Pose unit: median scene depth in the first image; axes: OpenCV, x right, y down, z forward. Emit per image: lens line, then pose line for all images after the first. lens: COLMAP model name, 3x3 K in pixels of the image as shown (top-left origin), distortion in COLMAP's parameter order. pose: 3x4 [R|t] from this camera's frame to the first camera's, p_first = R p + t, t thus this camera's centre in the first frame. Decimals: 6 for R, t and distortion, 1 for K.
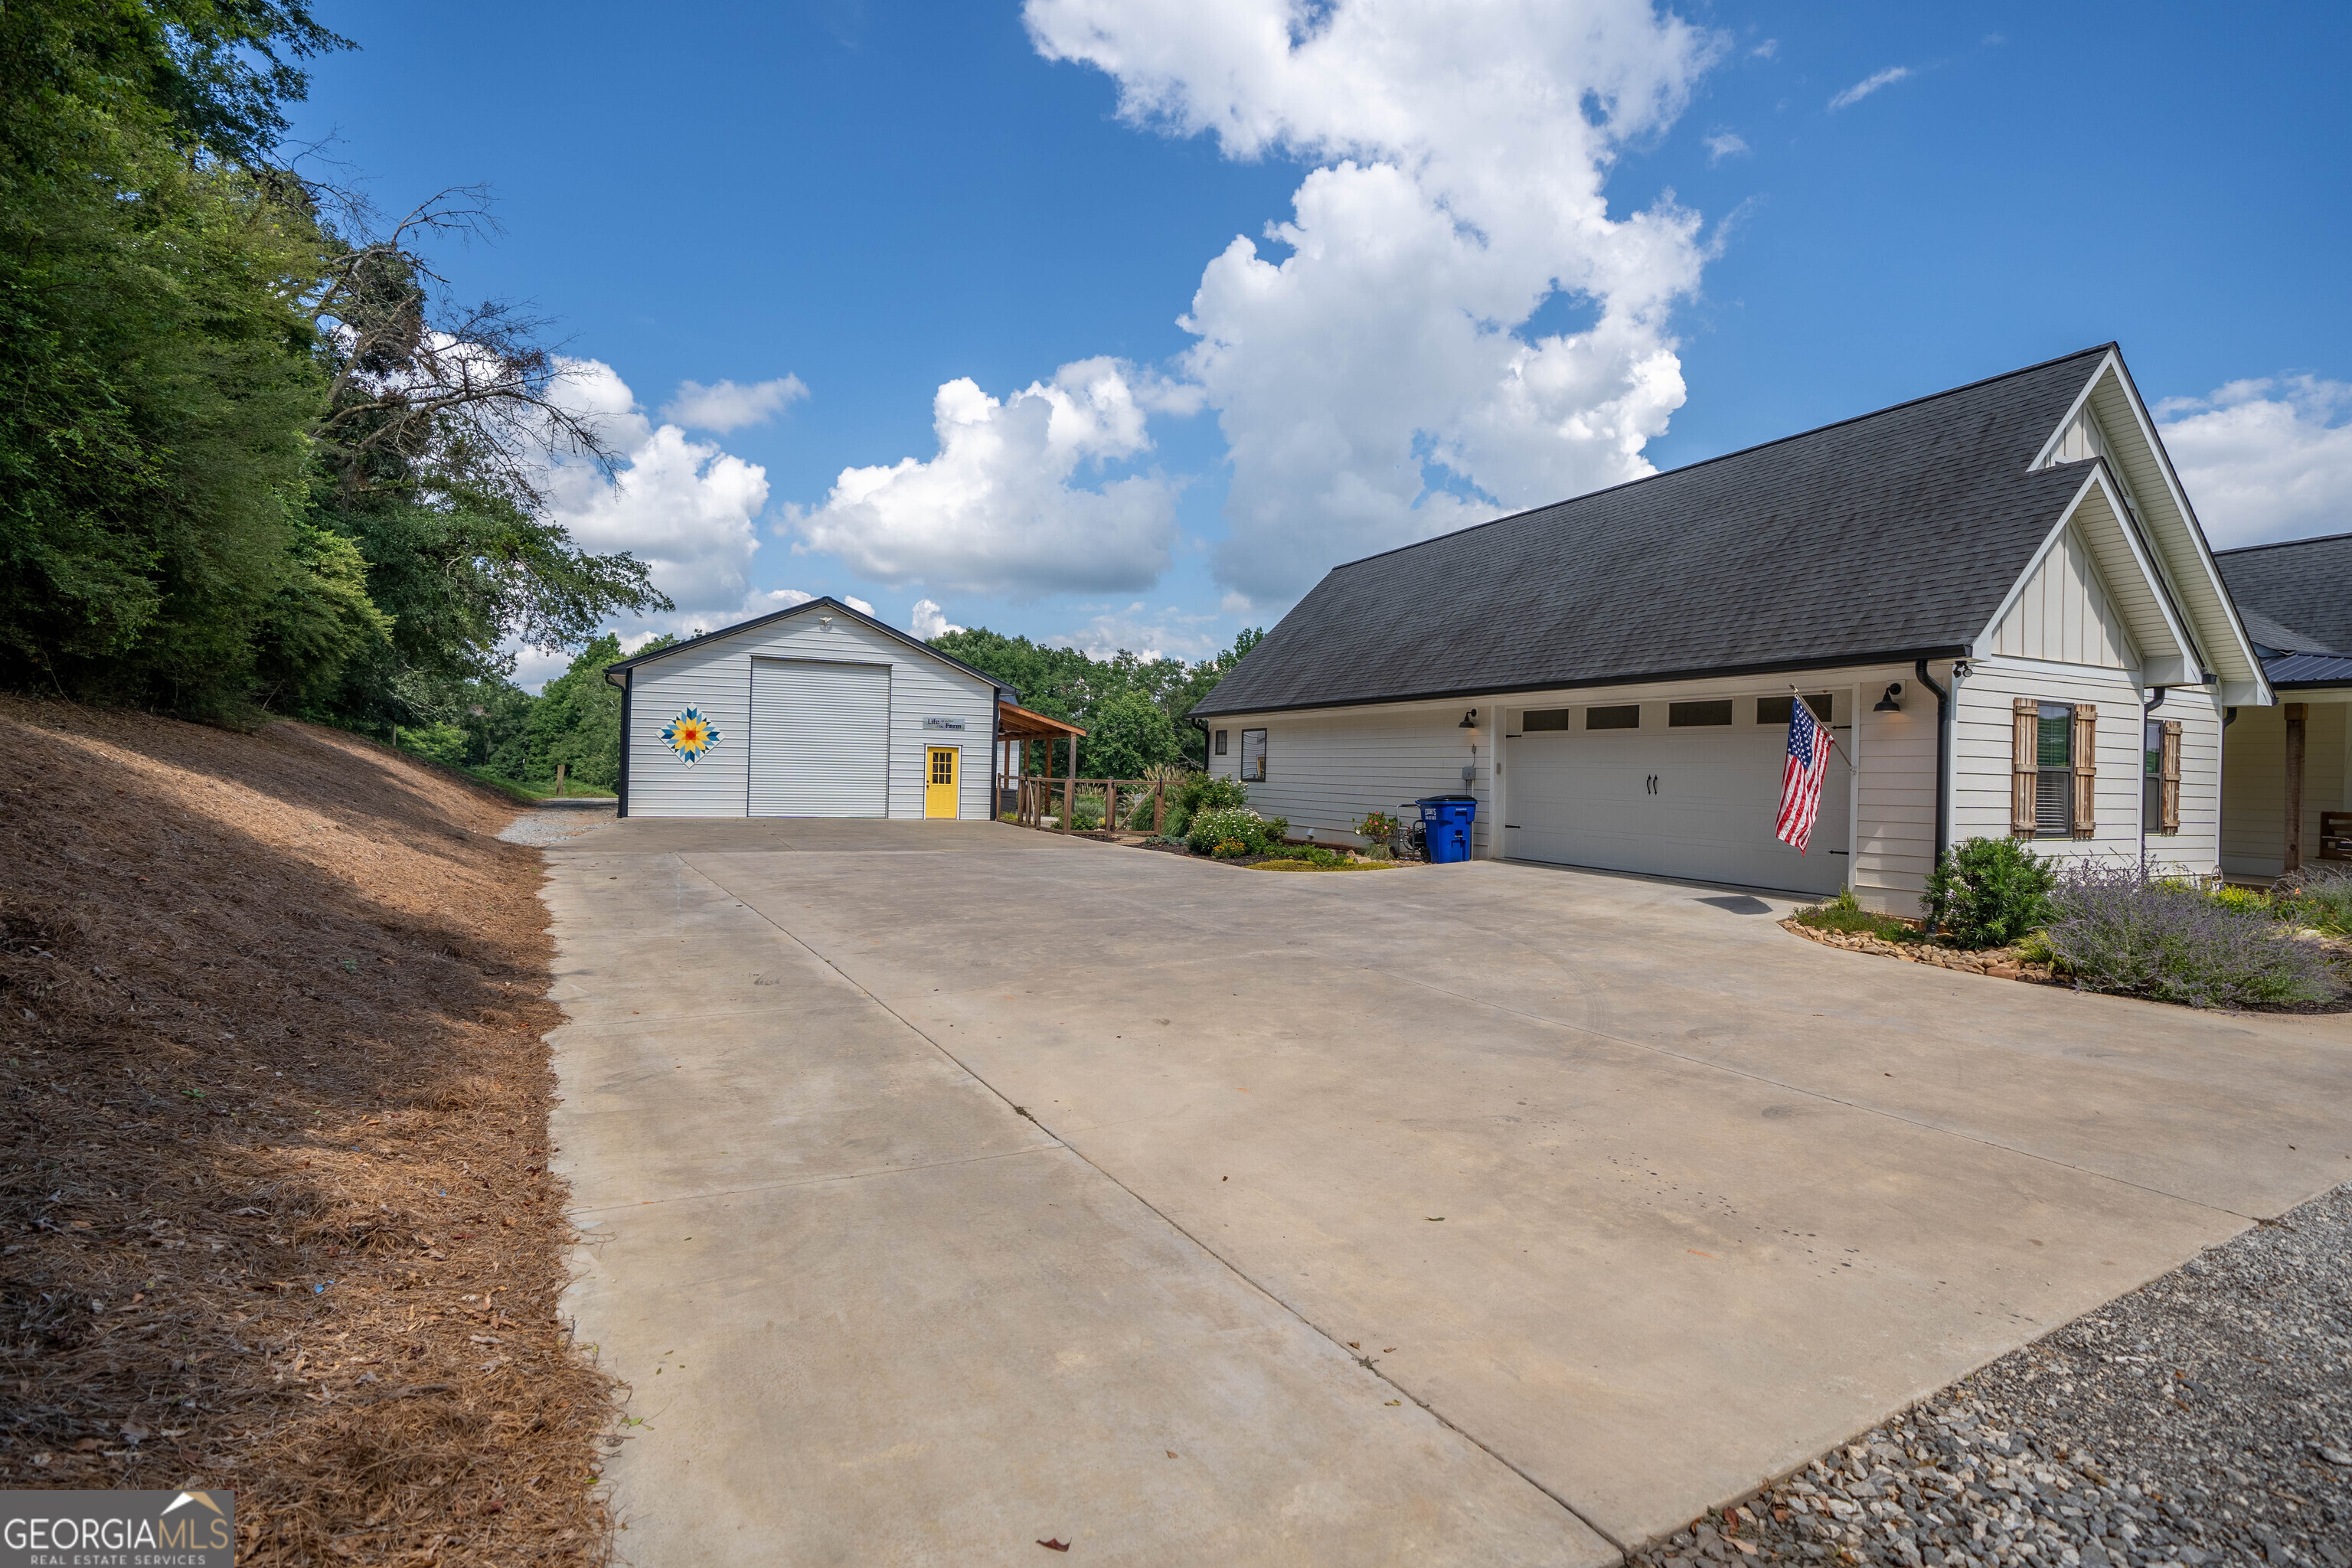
lens RADIAL K [[1103.4, 0, 1193.6], [0, 1103.4, 779.7], [0, 0, 1]] dist [-0.044535, 0.012161]
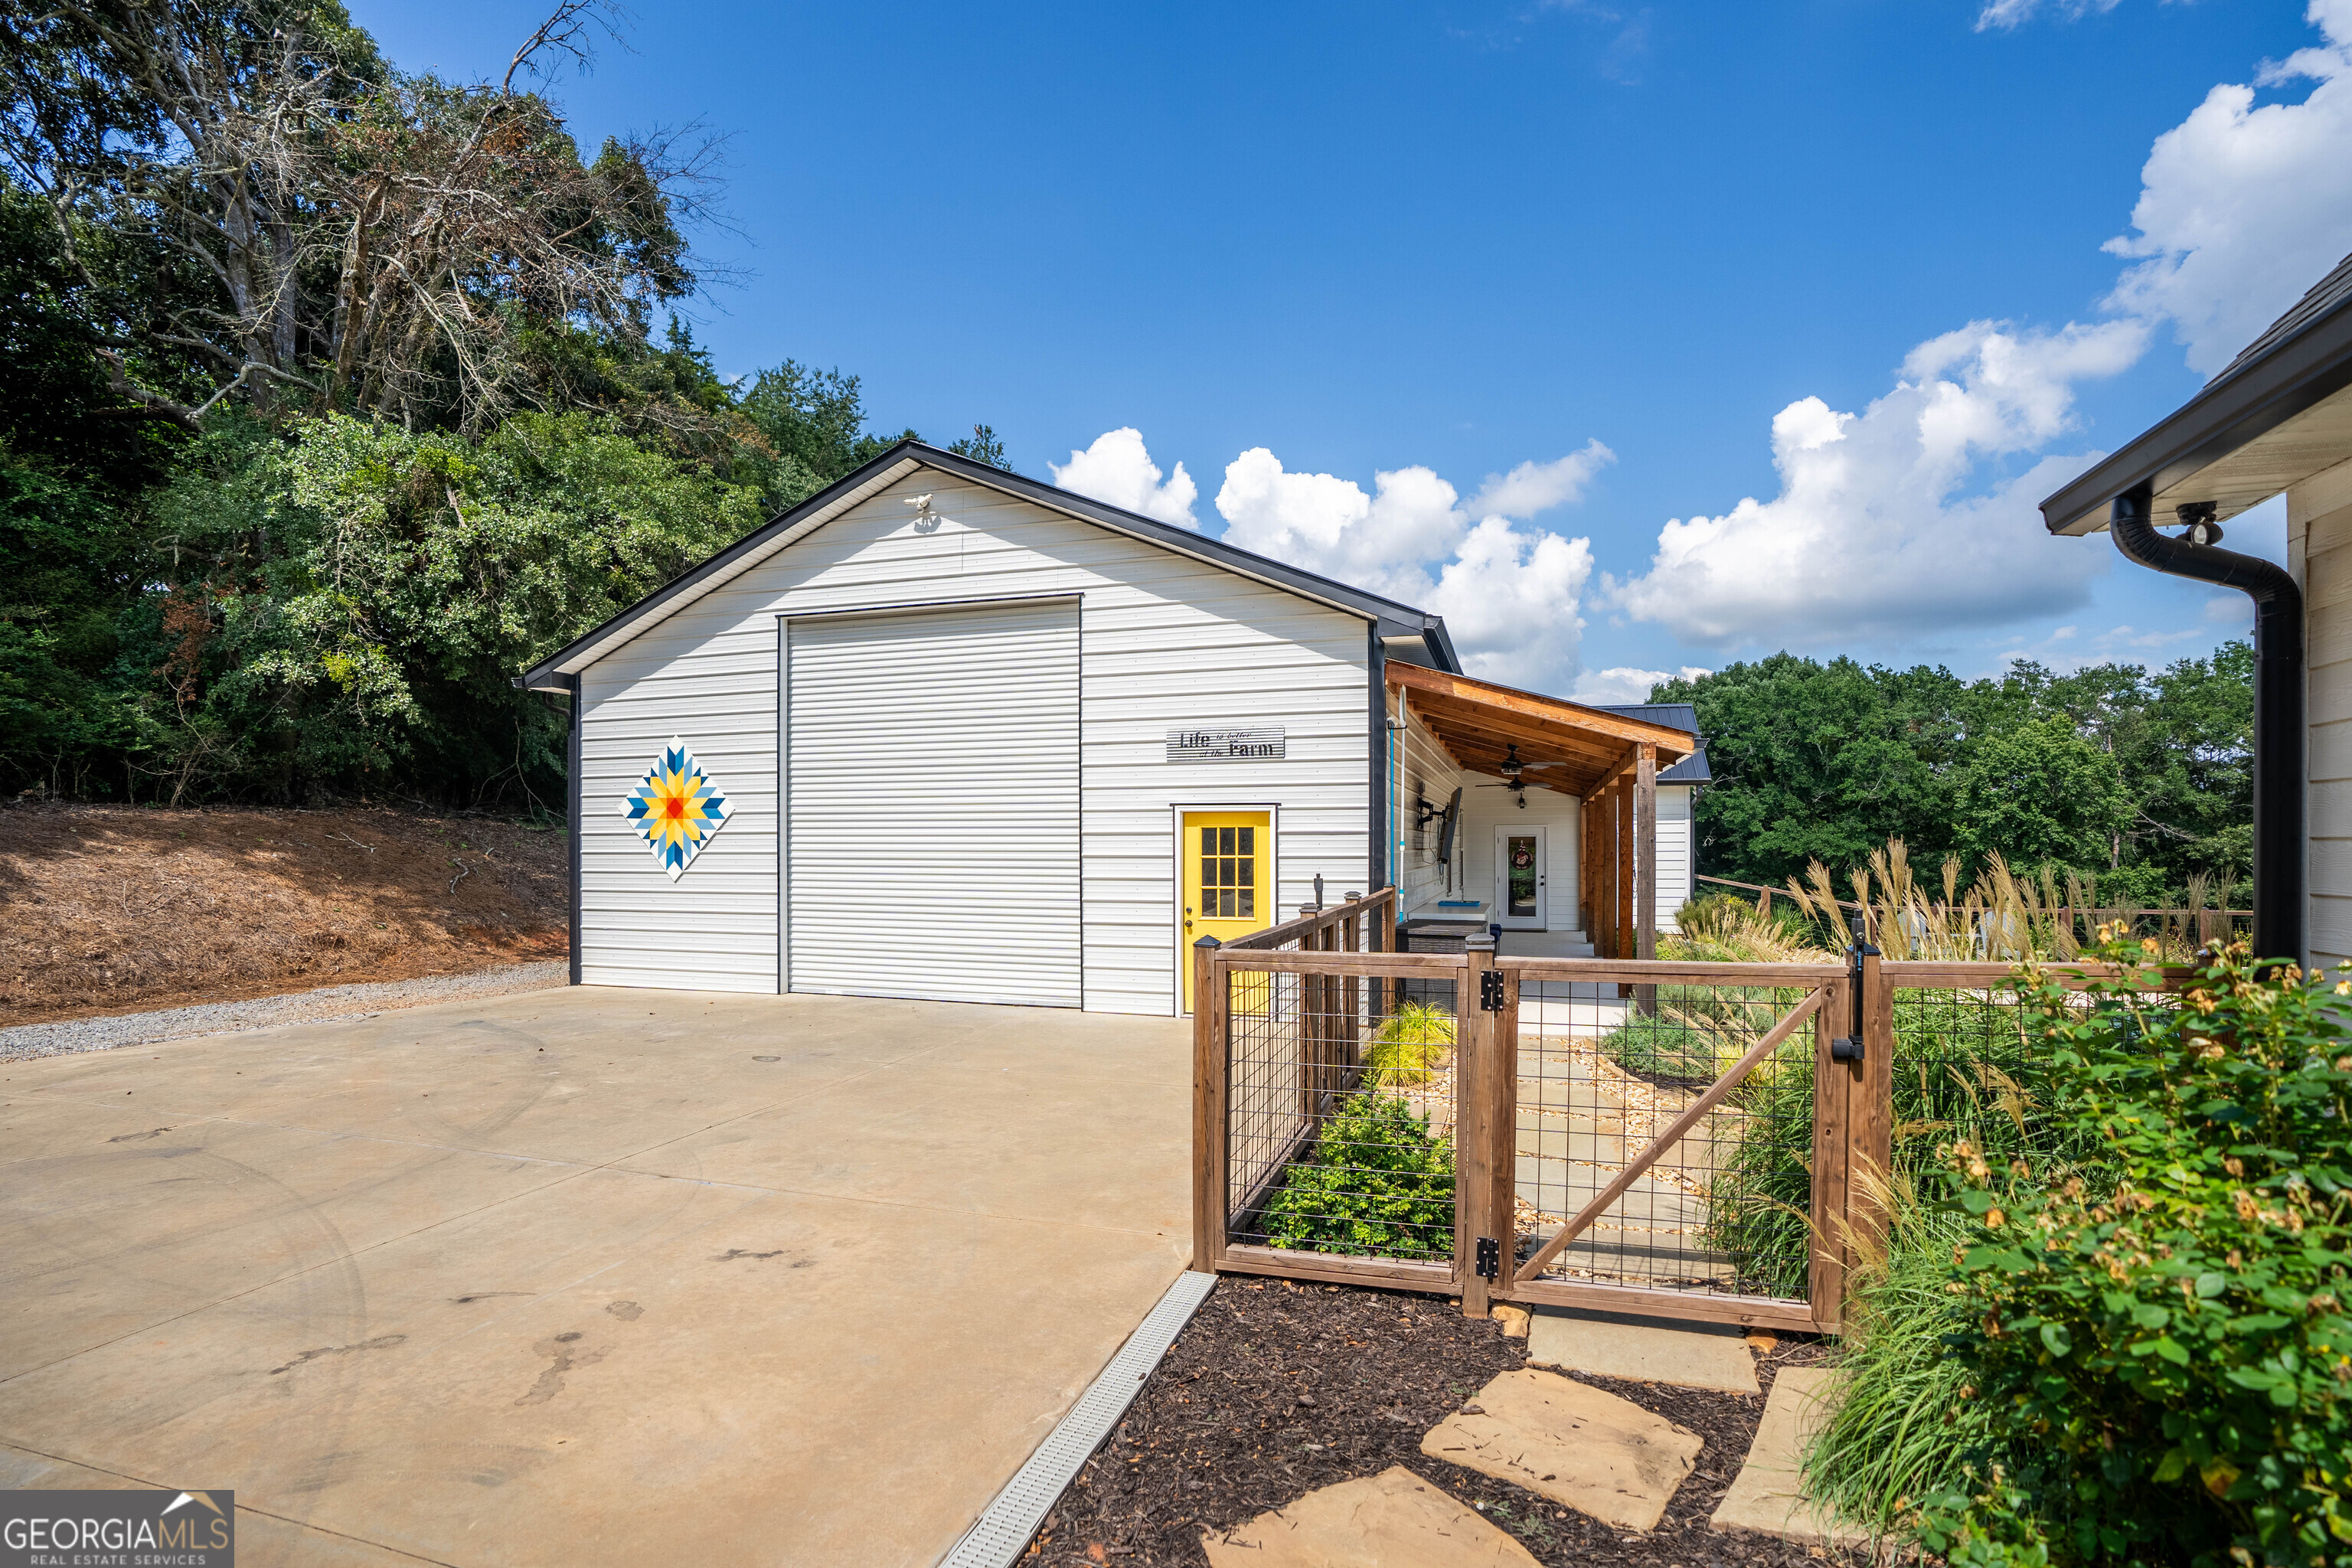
lens RADIAL K [[1103.4, 0, 1183.0], [0, 1103.4, 840.1], [0, 0, 1]] dist [-0.044535, 0.012161]
pose [[0.736064, -0.026348, -0.676399, -0.000936], [0.013868, 0.999619, -0.023848, -0.003524], [0.676770, 0.008173, 0.736149, 0.202745]]
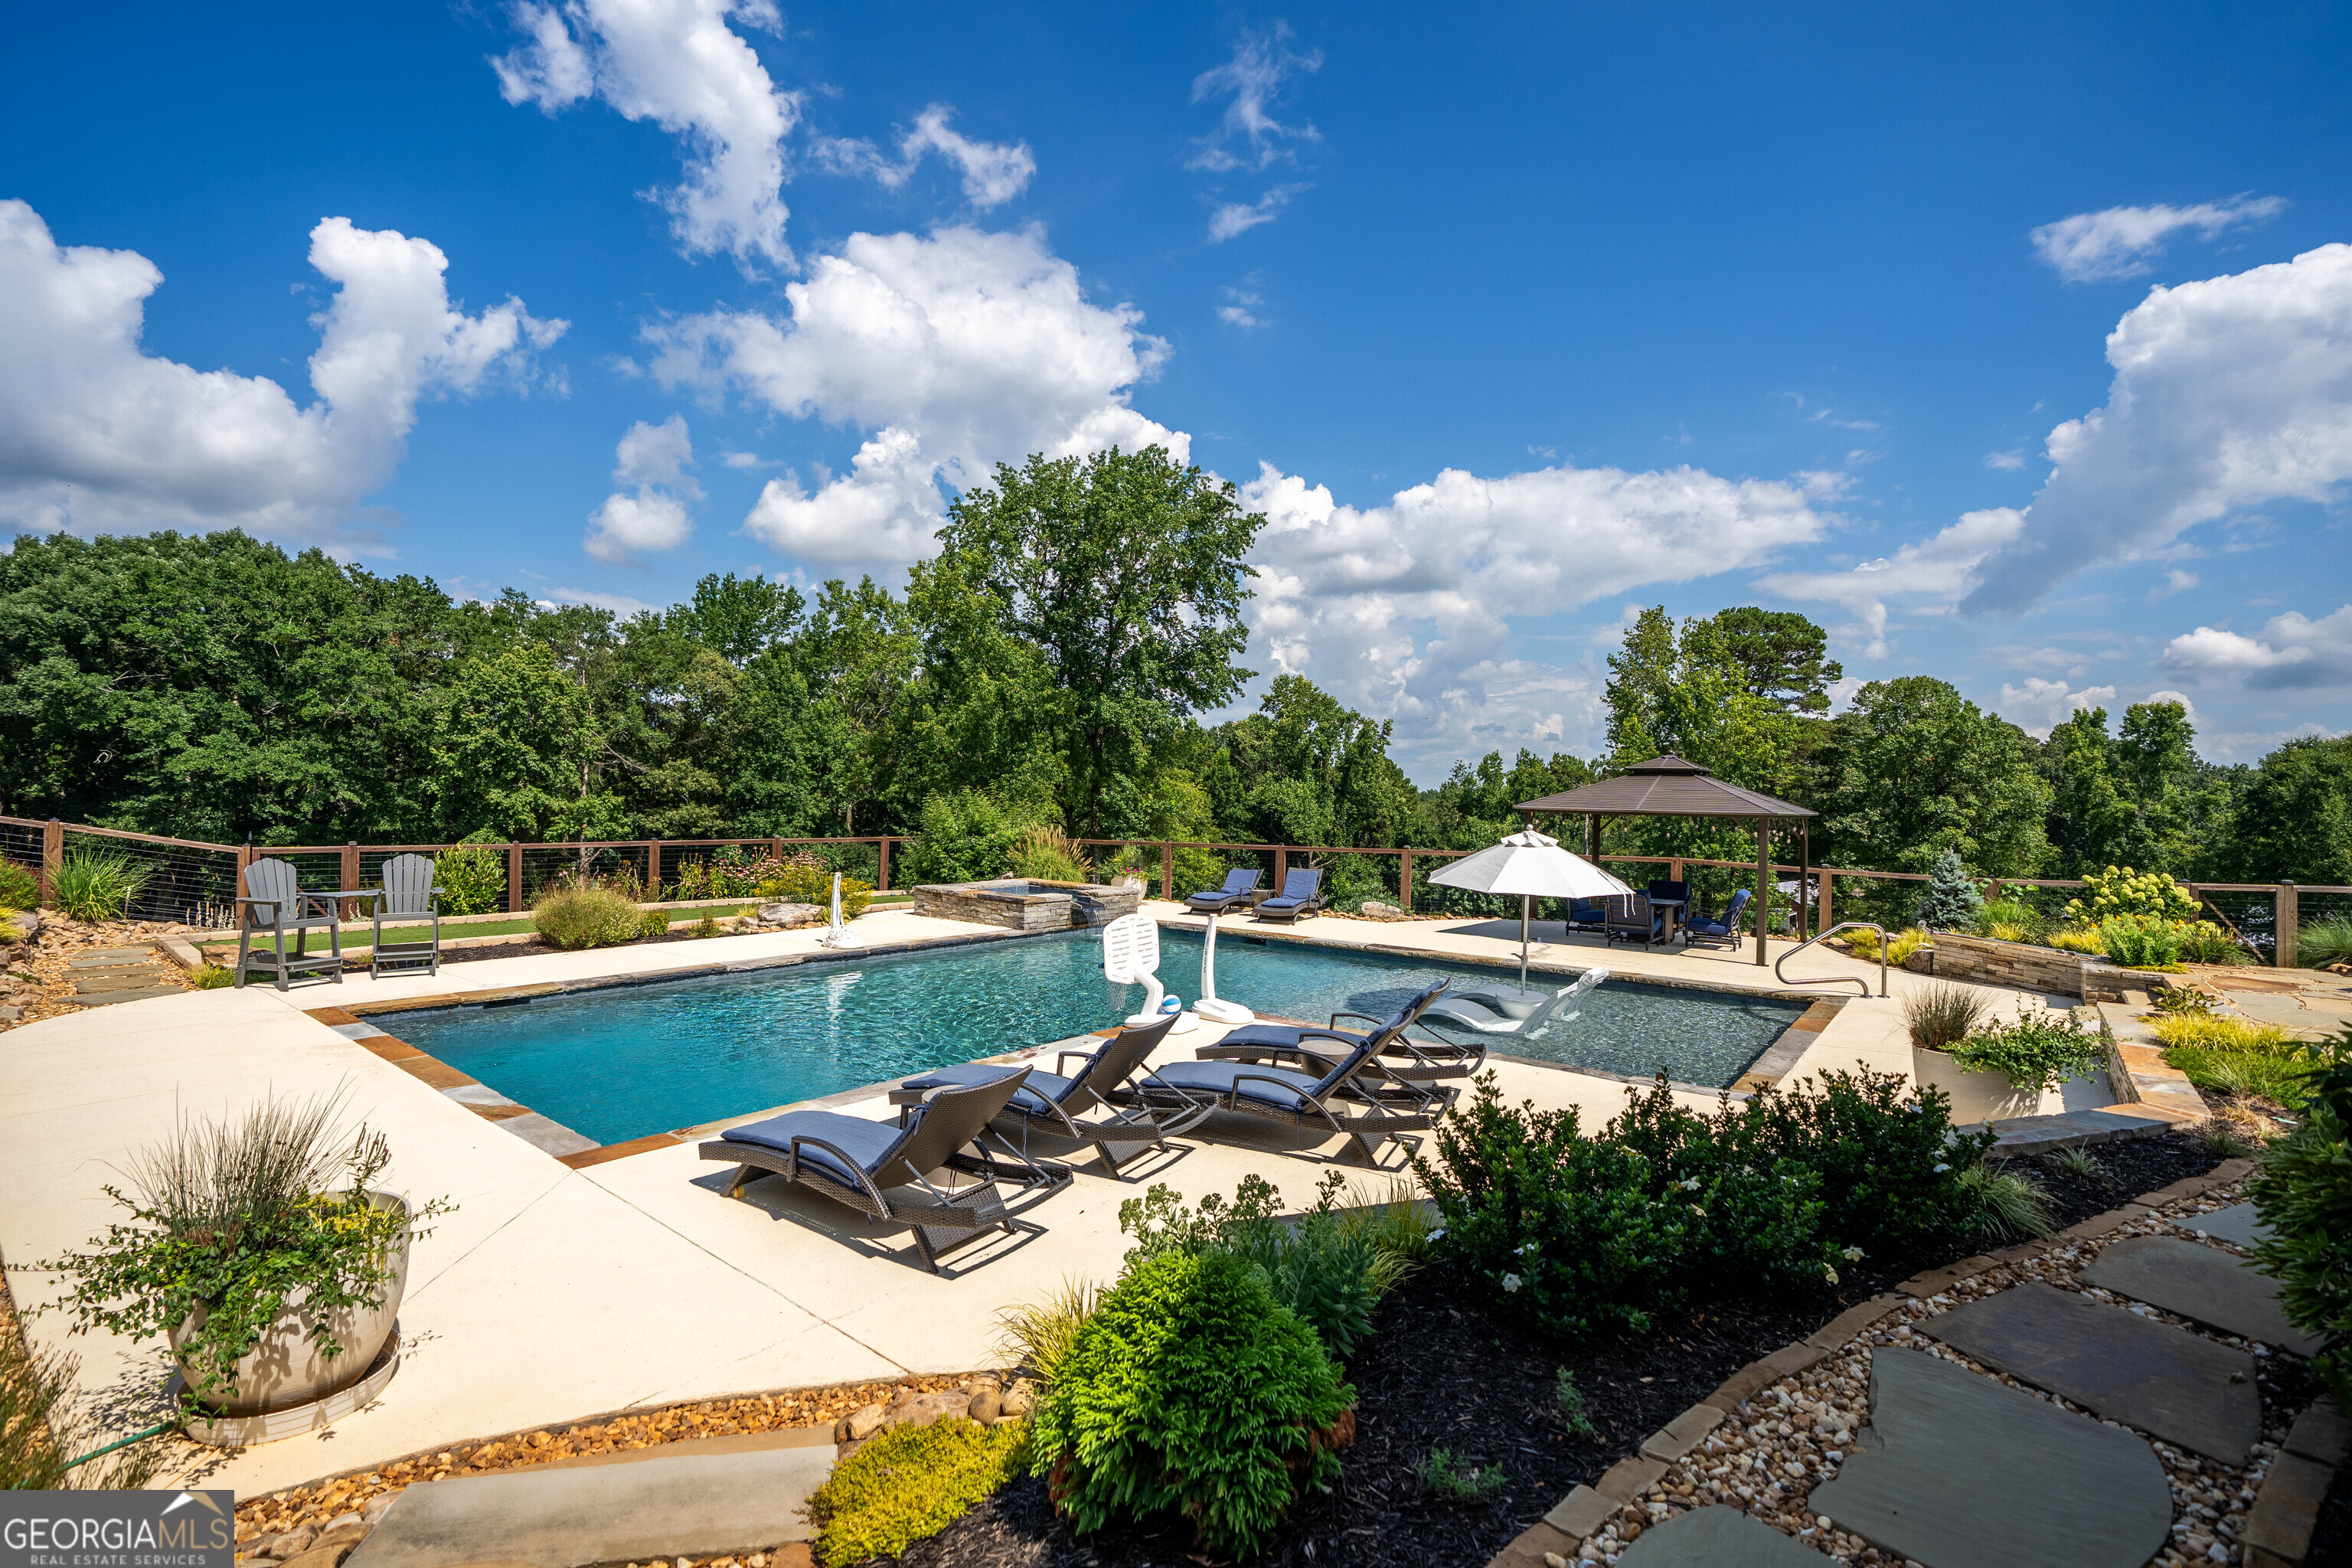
lens RADIAL K [[1103.4, 0, 1186.7], [0, 1103.4, 762.1], [0, 0, 1]] dist [-0.044535, 0.012161]
pose [[0.889451, 0.006161, 0.456989, -0.001120], [0.002264, 0.999837, -0.017885, -0.002784], [-0.457025, 0.016943, 0.889292, 0.256186]]
